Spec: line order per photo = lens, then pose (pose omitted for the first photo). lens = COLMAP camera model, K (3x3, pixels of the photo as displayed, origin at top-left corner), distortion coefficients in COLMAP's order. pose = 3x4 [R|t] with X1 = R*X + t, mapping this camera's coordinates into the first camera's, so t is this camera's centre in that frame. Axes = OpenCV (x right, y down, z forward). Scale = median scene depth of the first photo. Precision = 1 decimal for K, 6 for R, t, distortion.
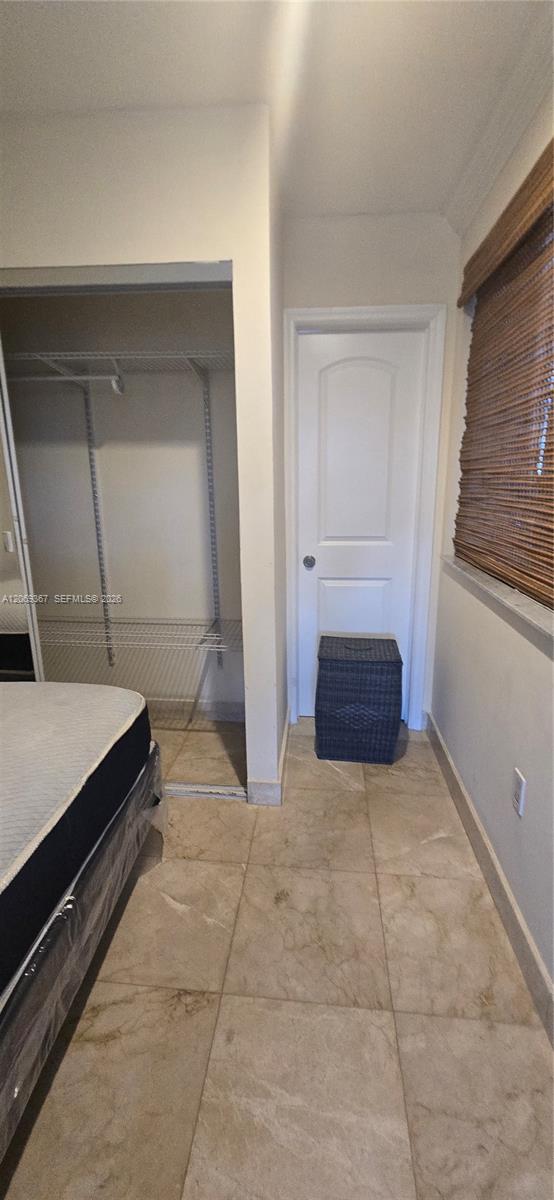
lens RADIAL K [[490.0, 0, 278.4], [0, 490.0, 596.2], [0, 0, 1]] dist [0.002136, 0.001541]
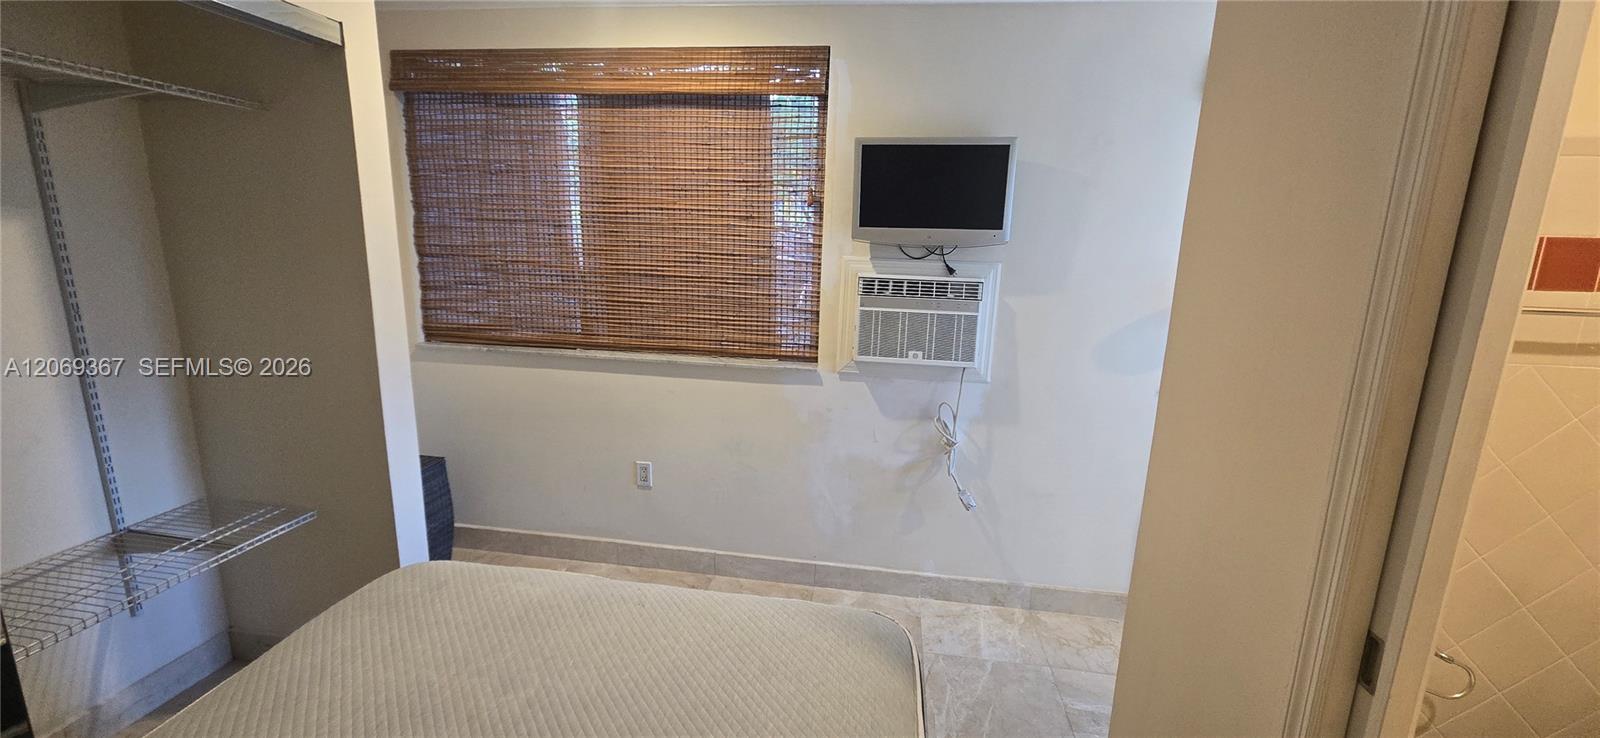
lens RADIAL K [[653.4, 0, 793.3], [0, 653.4, 368.2], [0, 0, 1]] dist [0.002136, 0.001541]
pose [[0.061434, -0.200428, 0.977780, -0.934714], [0.210893, 0.960120, 0.183557, -0.127155], [-0.975577, 0.194931, 0.101253, 0.195685]]
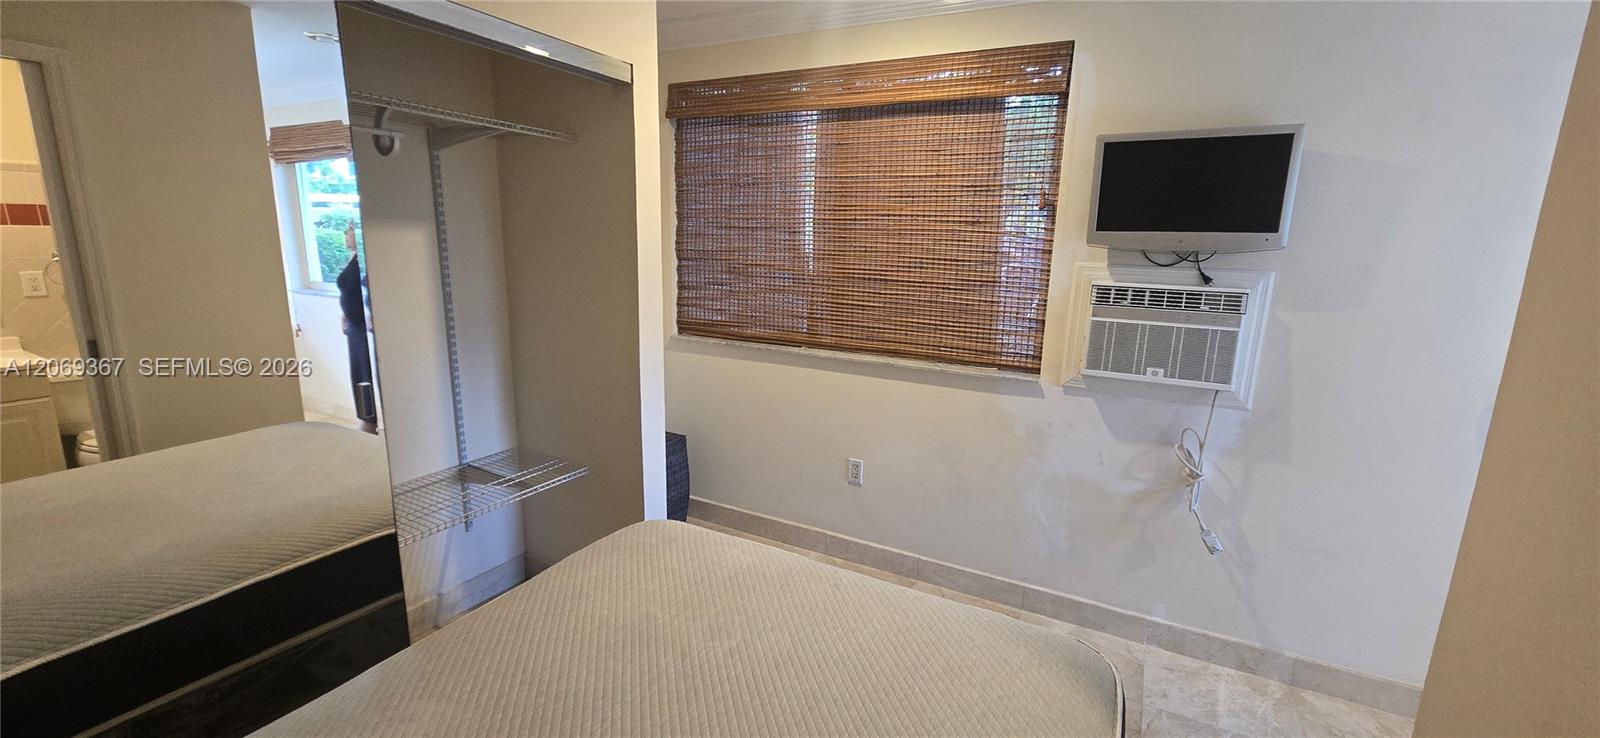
lens RADIAL K [[653.4, 0, 793.3], [0, 653.4, 368.2], [0, 0, 1]] dist [0.002136, 0.001541]
pose [[0.398542, -0.172928, 0.900700, -0.954199], [0.195296, 0.975542, 0.100883, -0.115563], [-0.896116, 0.135697, 0.422566, 0.172254]]
